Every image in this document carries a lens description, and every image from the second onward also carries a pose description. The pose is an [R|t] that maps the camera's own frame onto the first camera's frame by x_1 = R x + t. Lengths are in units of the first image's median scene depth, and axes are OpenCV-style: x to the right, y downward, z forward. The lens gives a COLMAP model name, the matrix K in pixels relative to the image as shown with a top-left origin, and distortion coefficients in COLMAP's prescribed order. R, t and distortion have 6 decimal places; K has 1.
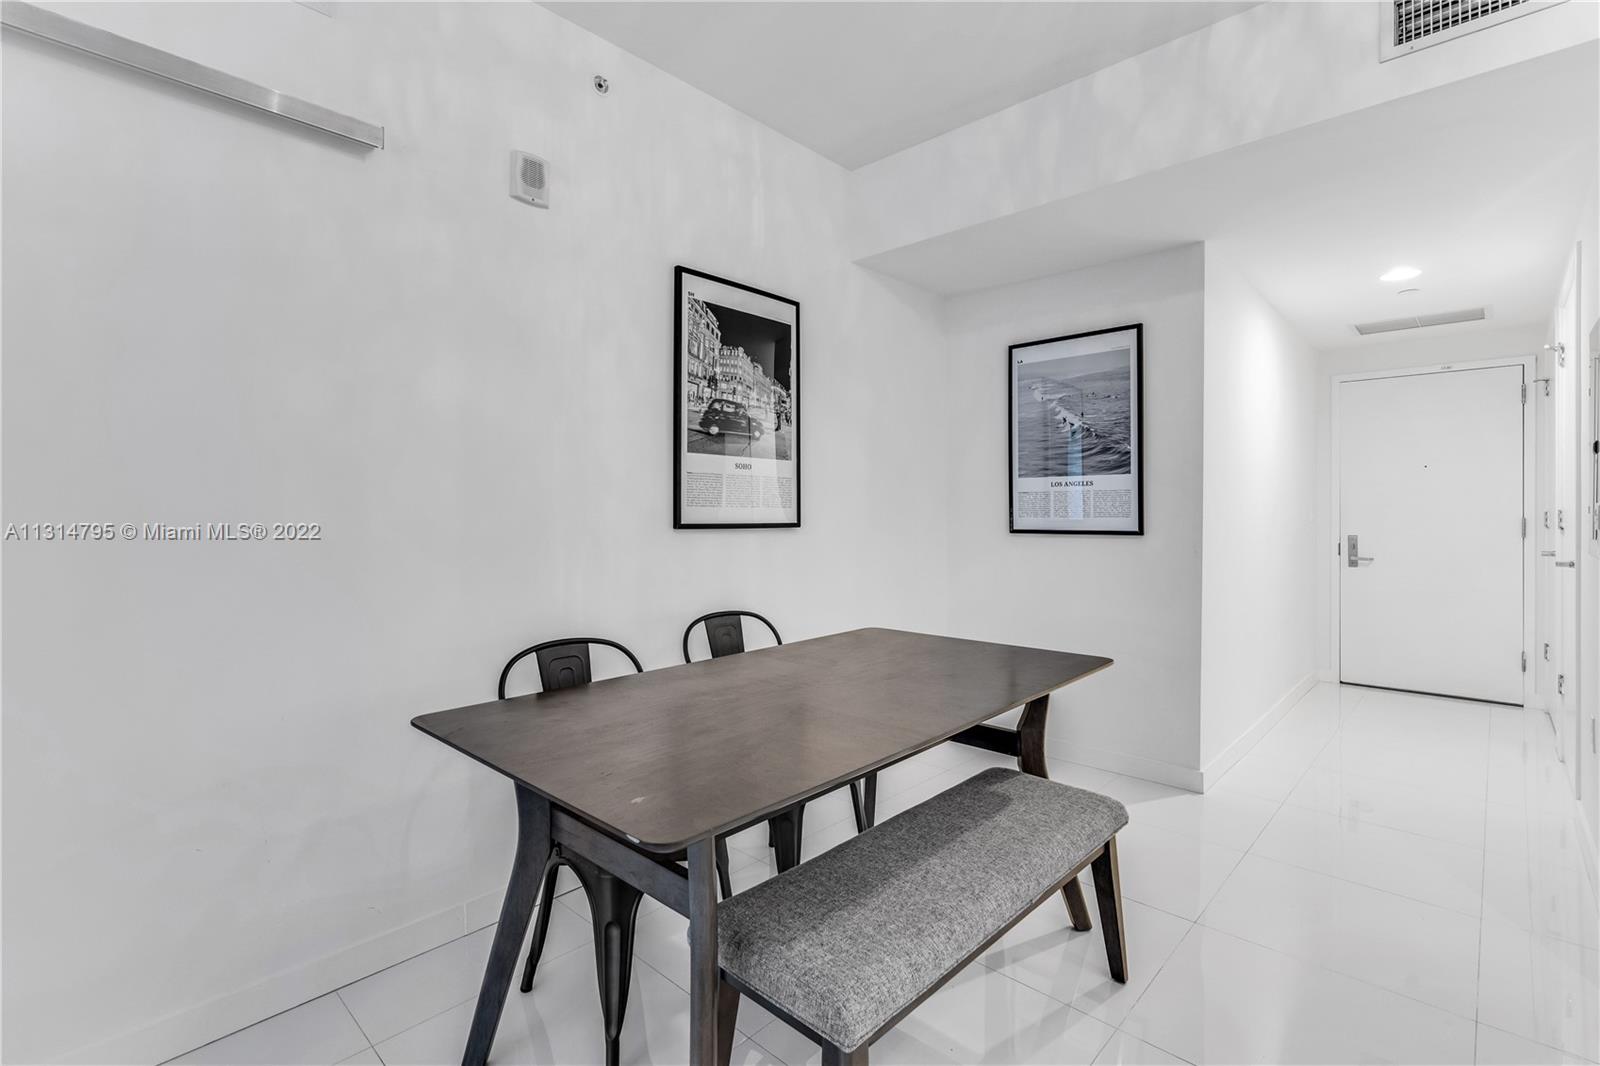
lens RADIAL K [[739.2, 0, 769.9], [0, 739.2, 528.6], [0, 0, 1]] dist [-0.003287, 0.000216]
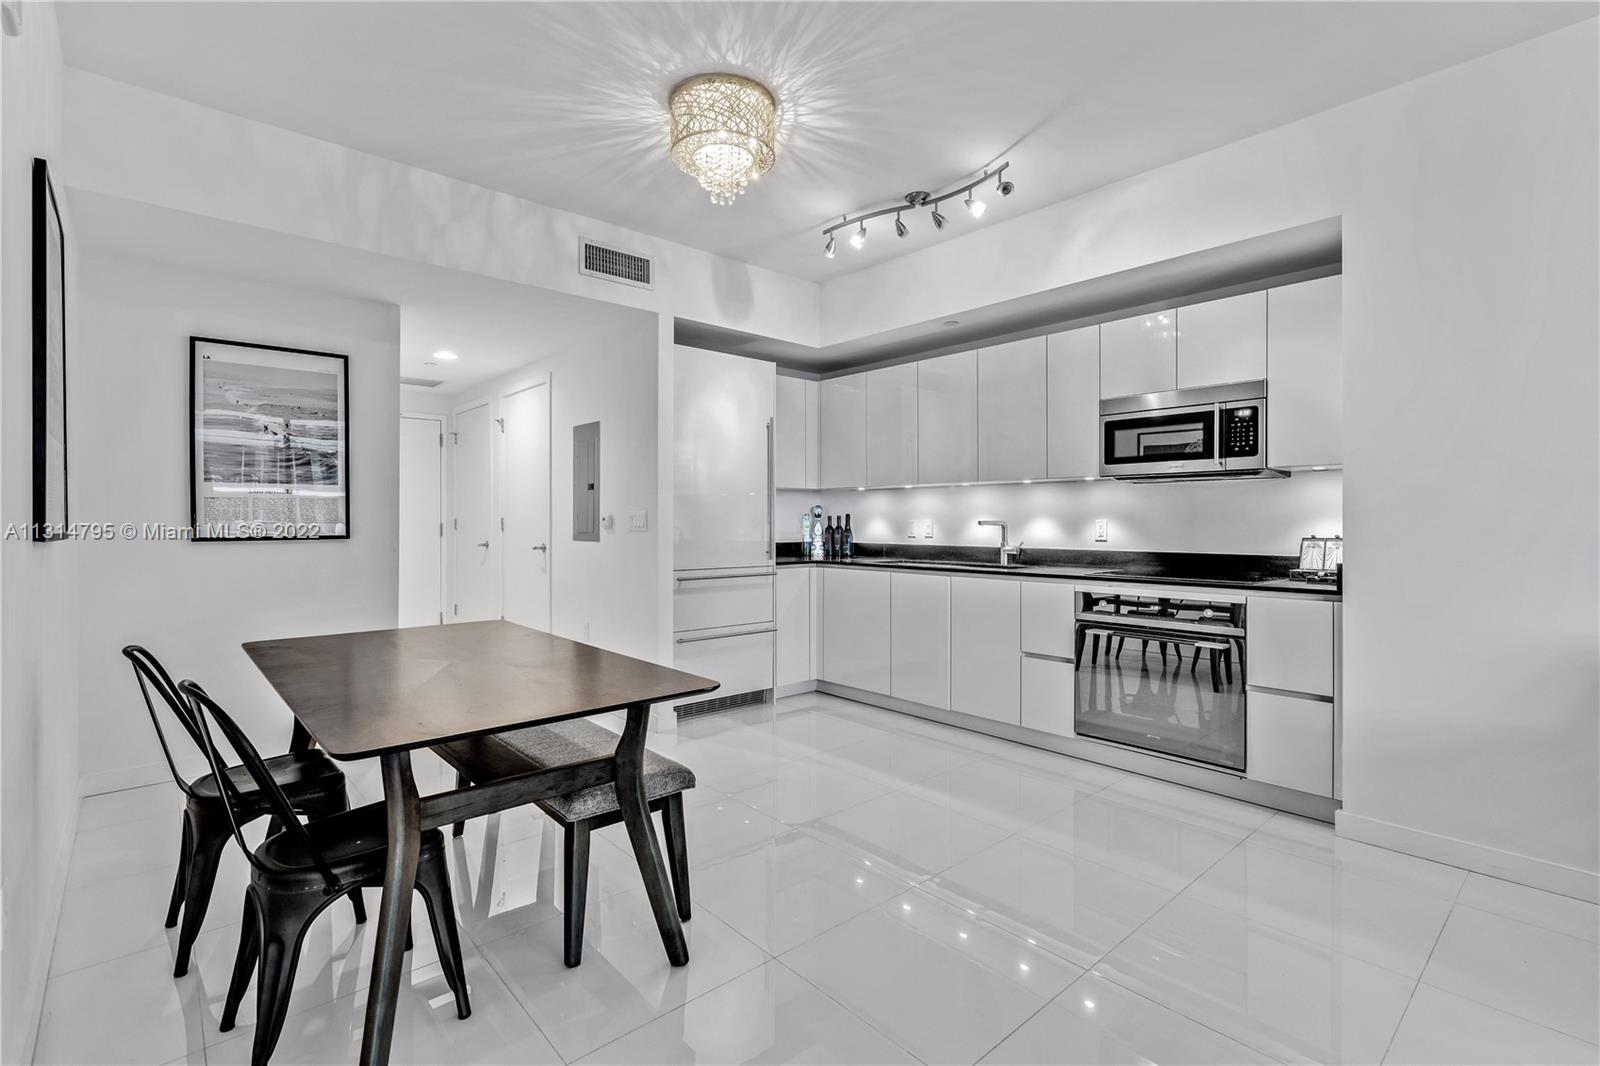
lens RADIAL K [[739.2, 0, 796.9], [0, 739.2, 510.6], [0, 0, 1]] dist [-0.003287, 0.000216]
pose [[0.059128, 0.006287, 0.998231, -0.599935], [0.017430, 0.999821, -0.007329, -0.014185], [-0.998098, 0.017832, 0.059008, 0.229542]]
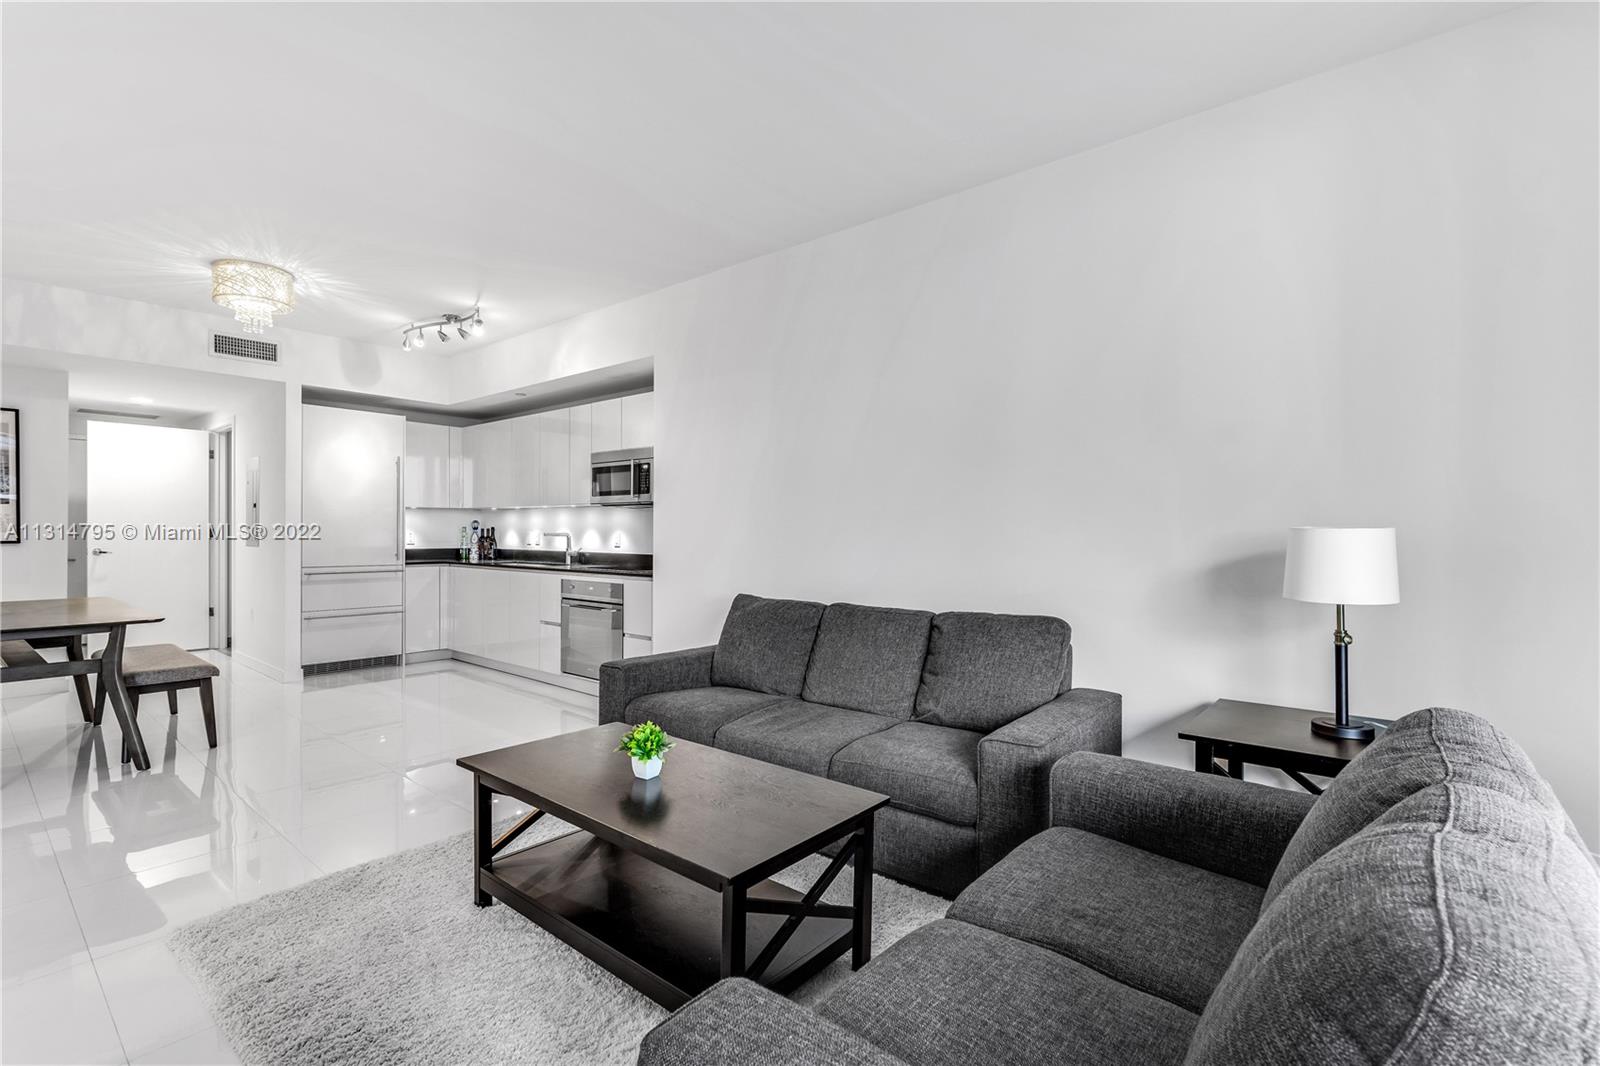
lens RADIAL K [[739.2, 0, 827.7], [0, 739.2, 528.8], [0, 0, 1]] dist [-0.003287, 0.000216]
pose [[-0.095070, -0.002969, 0.995466, -1.216068], [0.010181, 0.999940, 0.003955, -0.010130], [-0.995418, 0.010511, -0.095034, -0.565590]]
